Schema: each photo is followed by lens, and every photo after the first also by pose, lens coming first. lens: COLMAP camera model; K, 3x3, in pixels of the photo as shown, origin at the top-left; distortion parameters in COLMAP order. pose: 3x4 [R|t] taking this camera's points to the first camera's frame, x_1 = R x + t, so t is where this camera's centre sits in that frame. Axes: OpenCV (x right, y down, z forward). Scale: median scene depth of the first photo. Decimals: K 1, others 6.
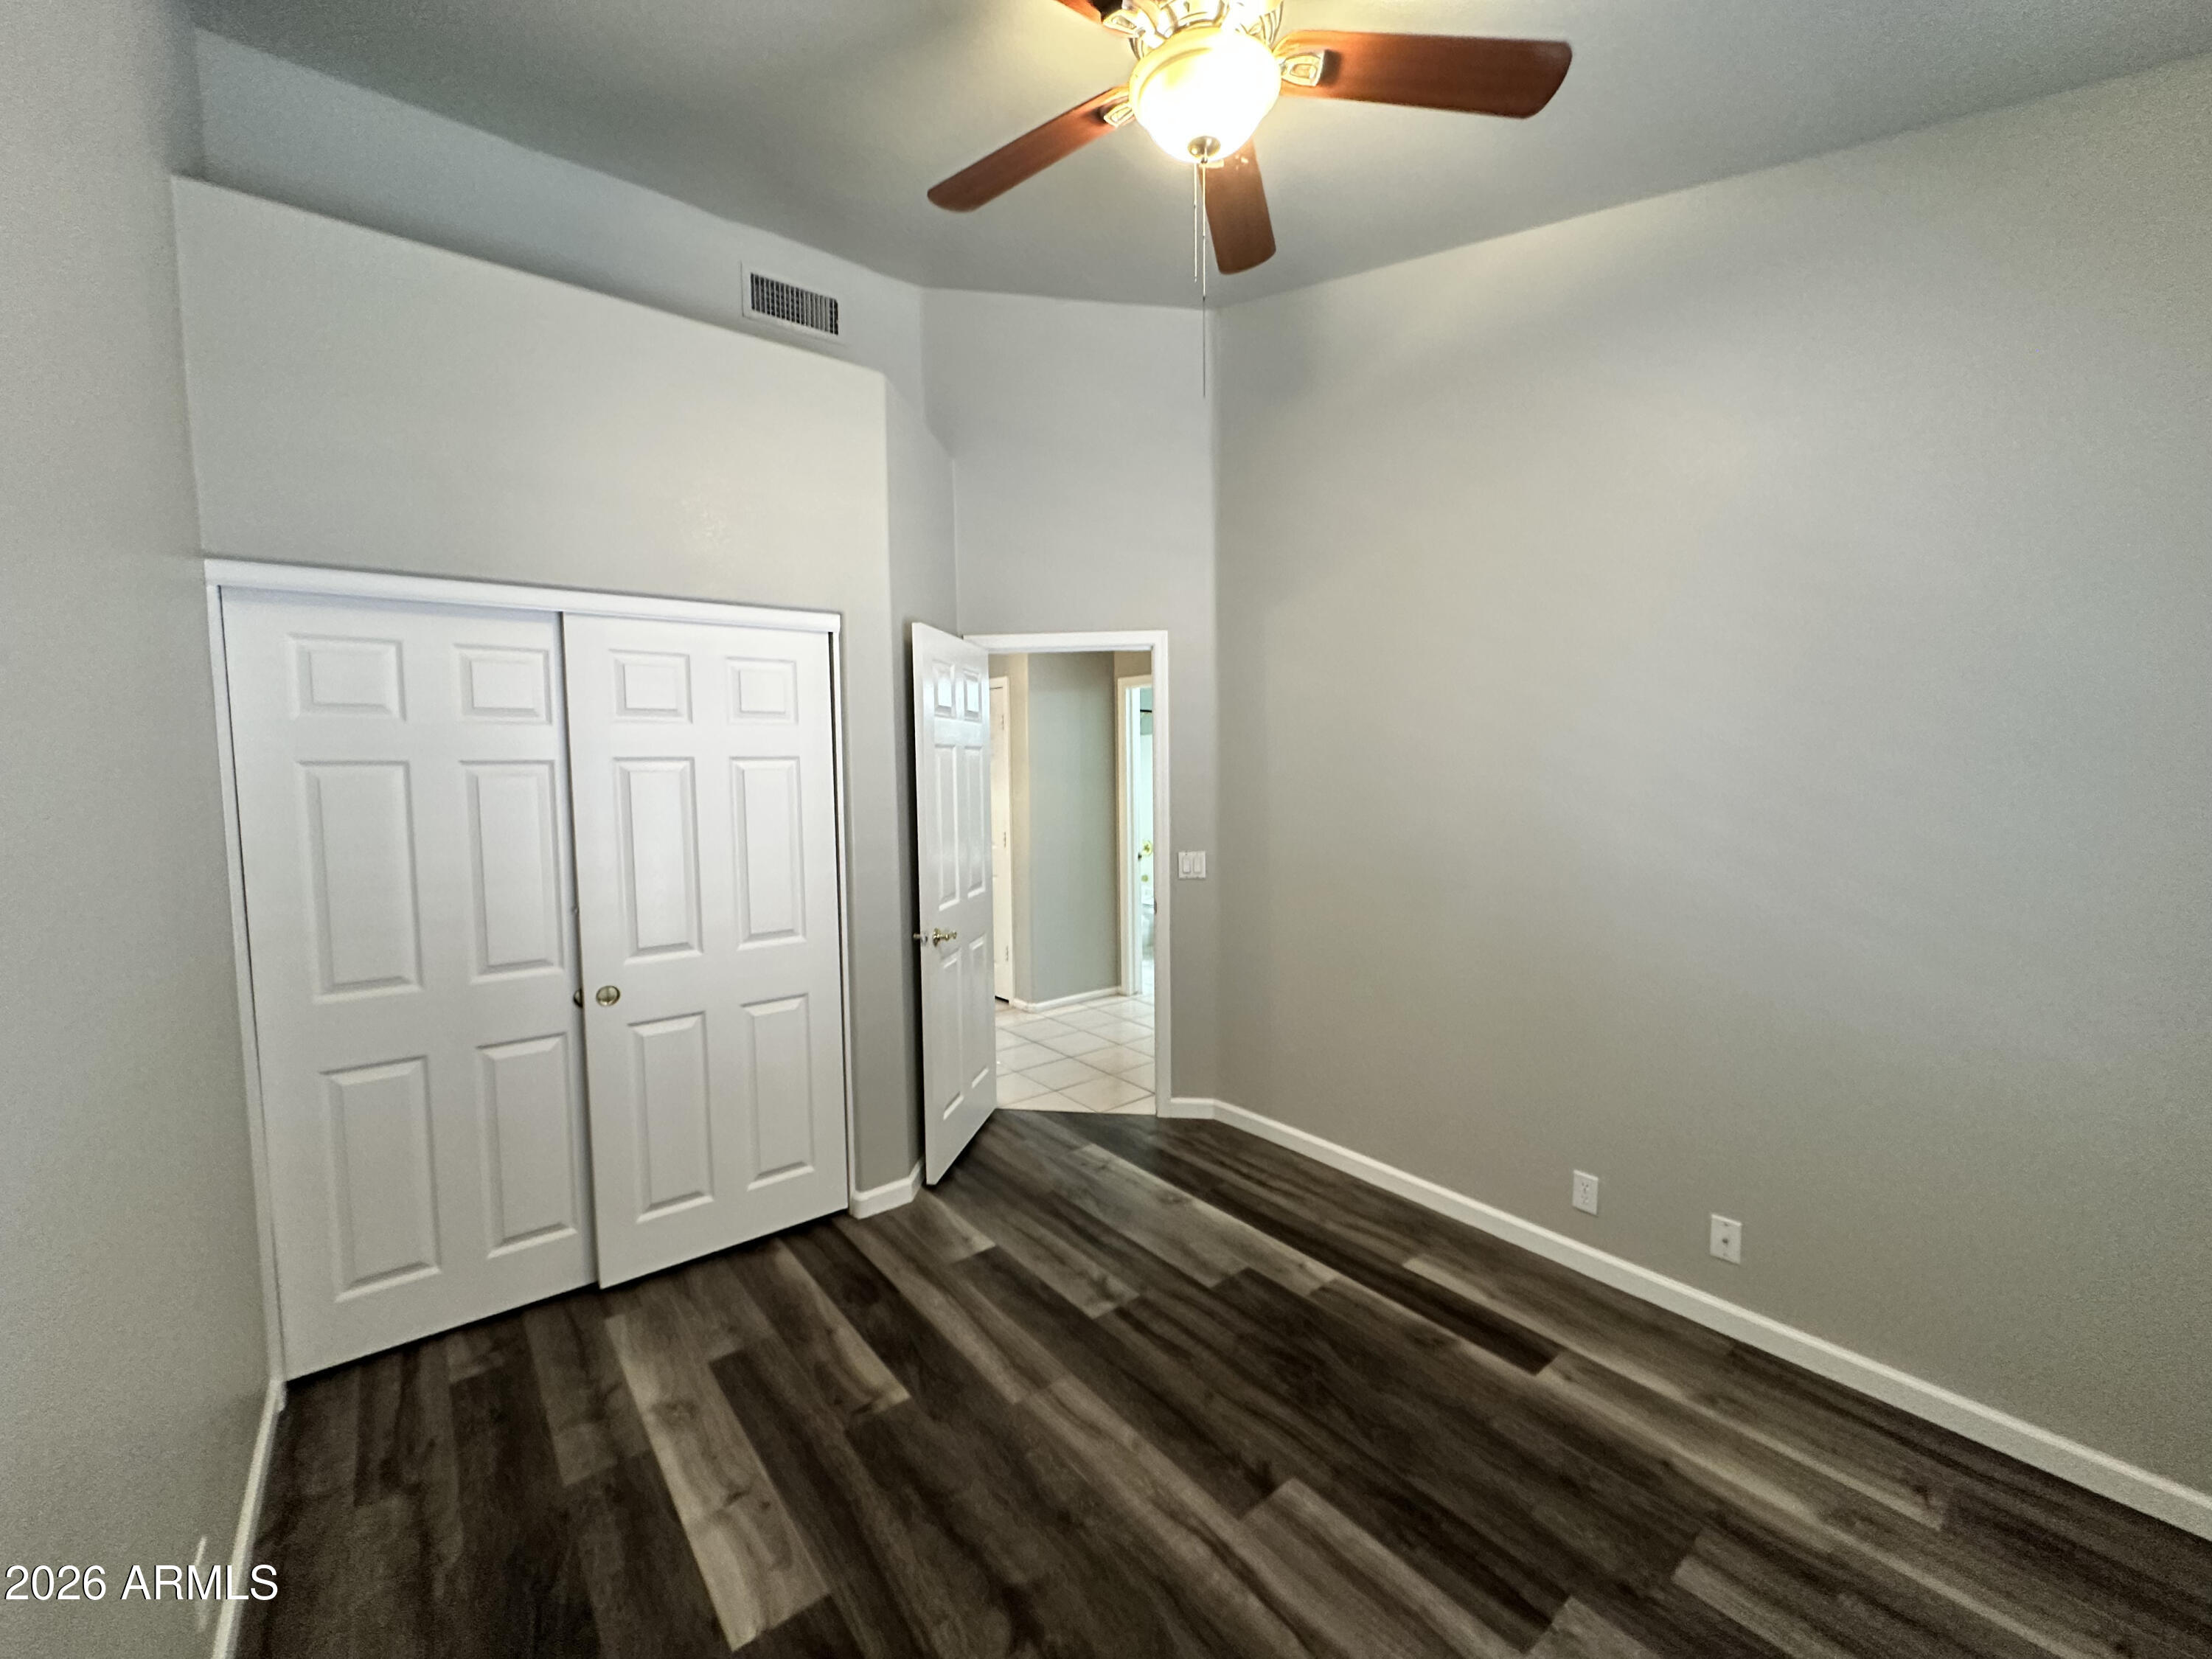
lens RADIAL K [[888.0, 0, 1101.8], [0, 888.0, 825.7], [0, 0, 1]] dist [-0.001196, -0.000033]
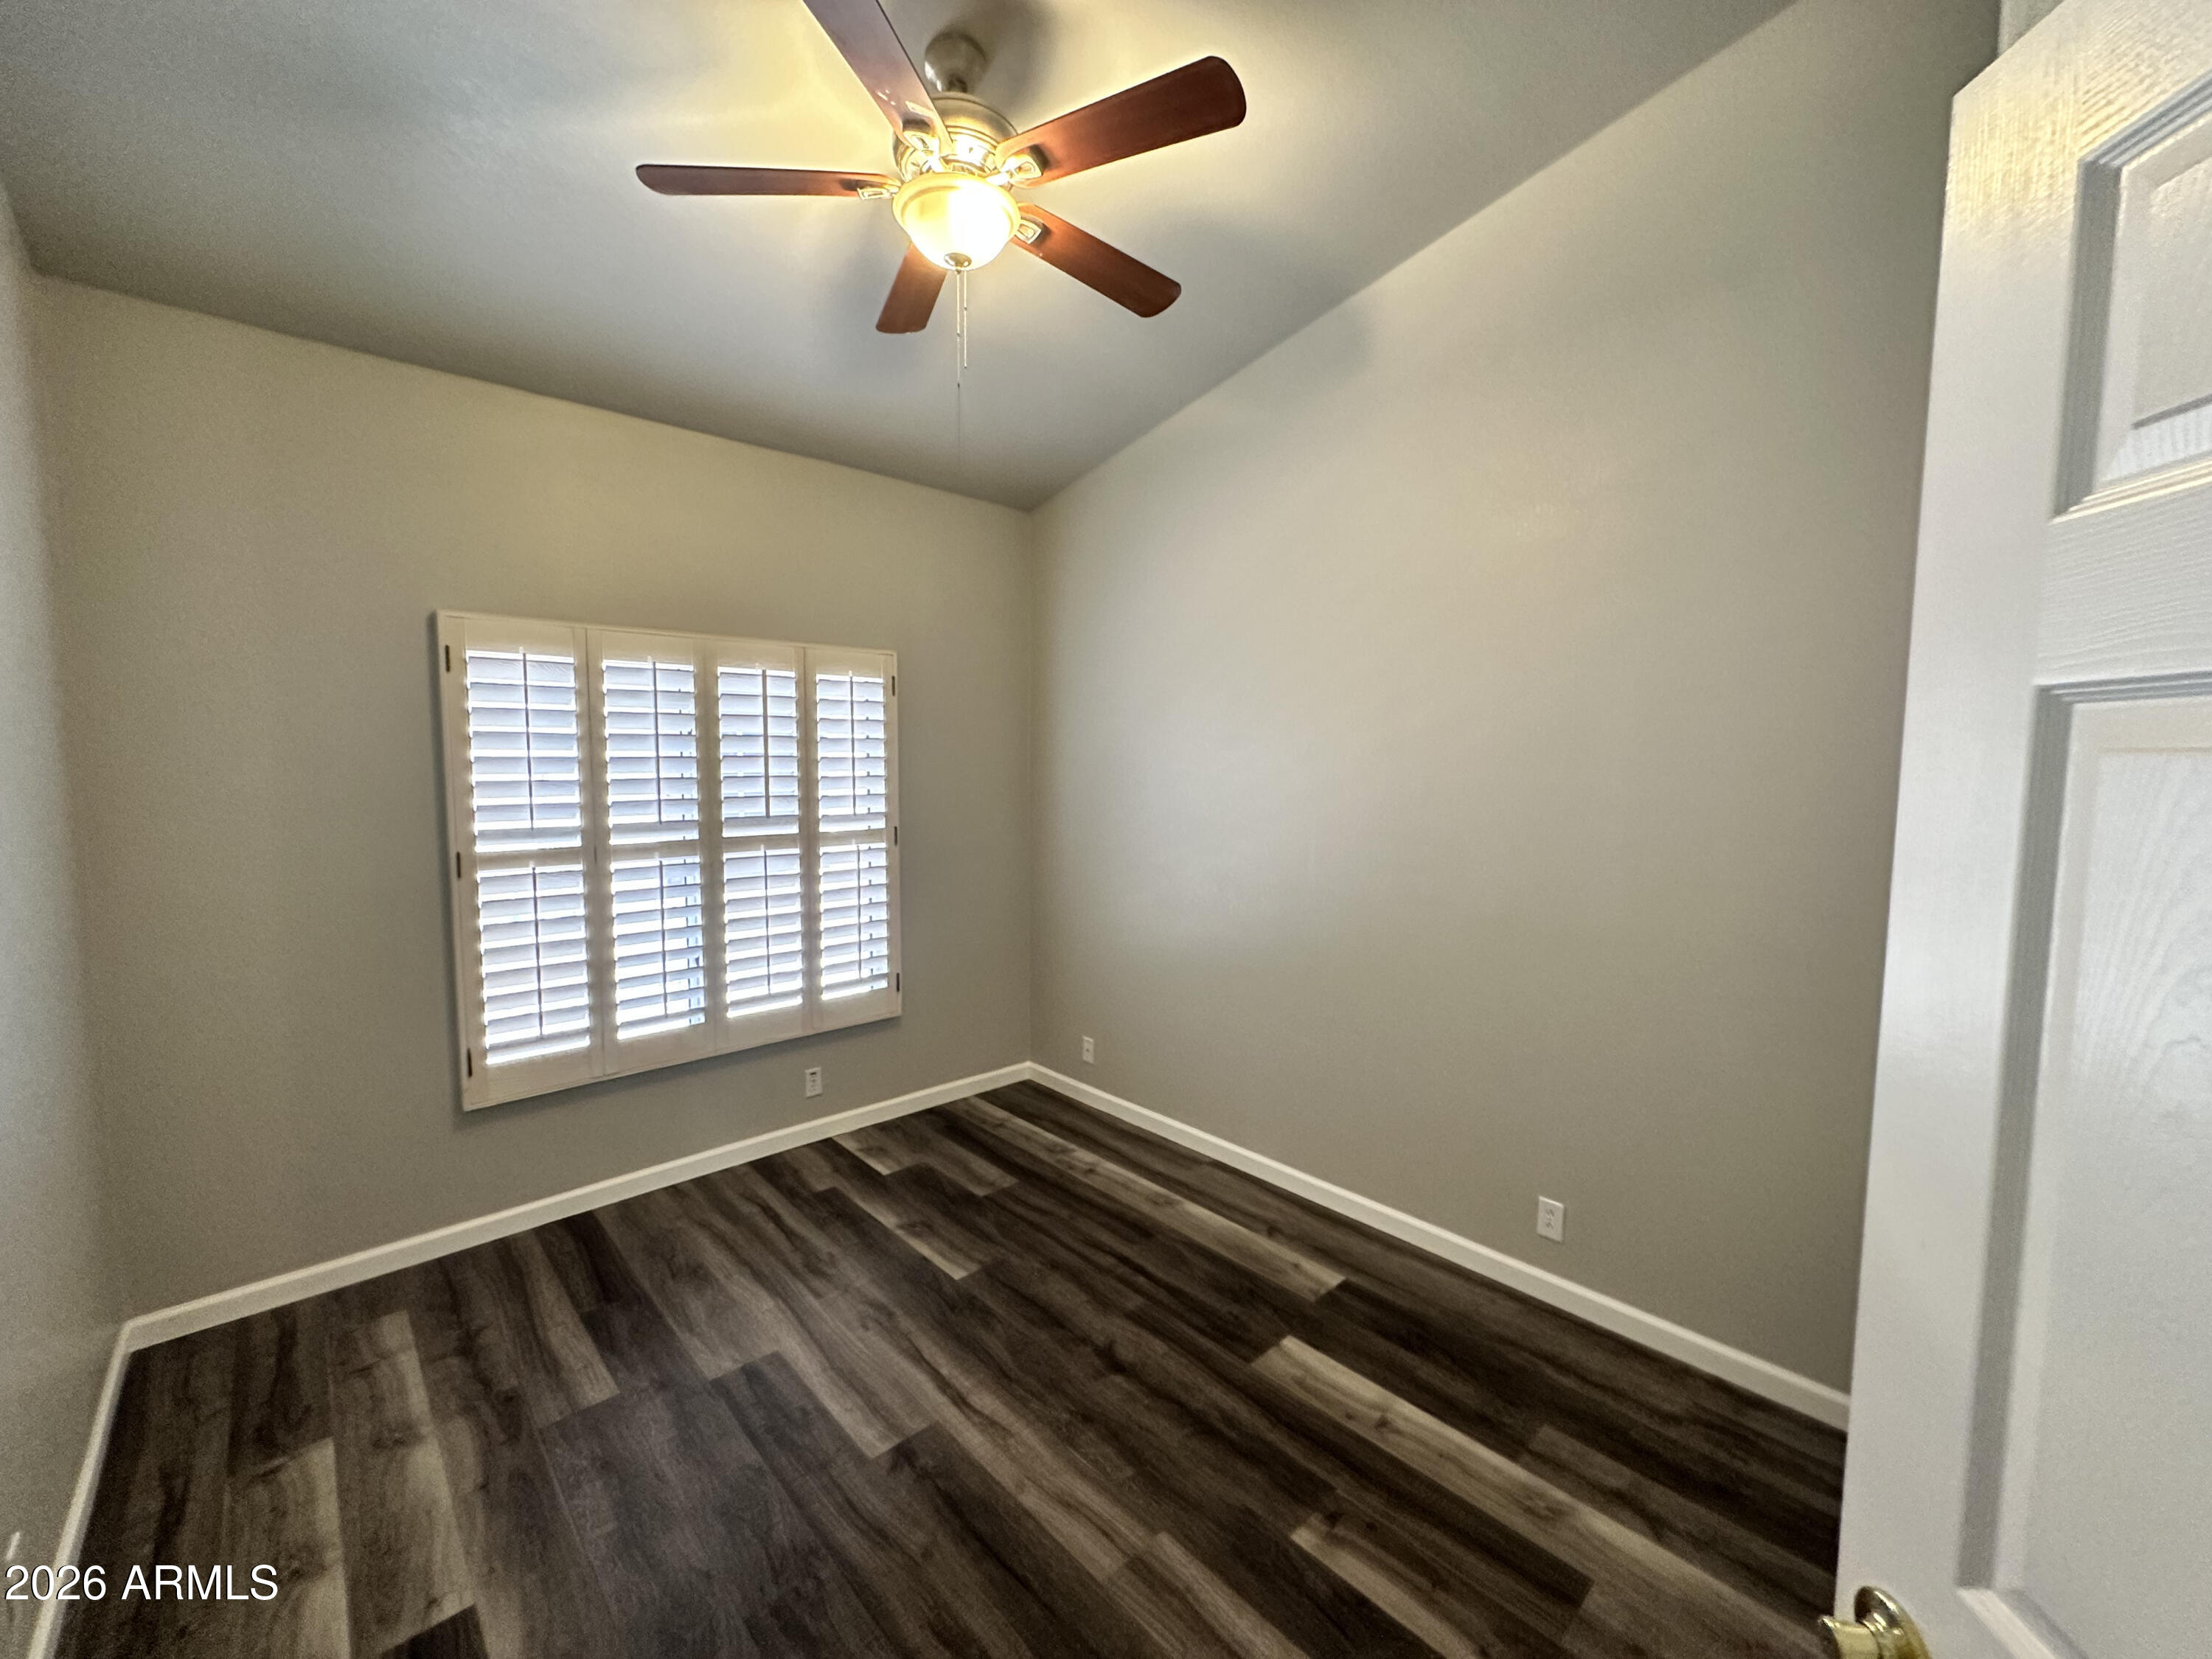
lens RADIAL K [[888.0, 0, 1101.8], [0, 888.0, 825.7], [0, 0, 1]] dist [-0.001196, -0.000033]
pose [[-0.997358, 0.011408, -0.071745, 0.013139], [0.001078, 0.989808, 0.142404, -0.148113], [0.072639, 0.141951, -0.987205, 1.954318]]
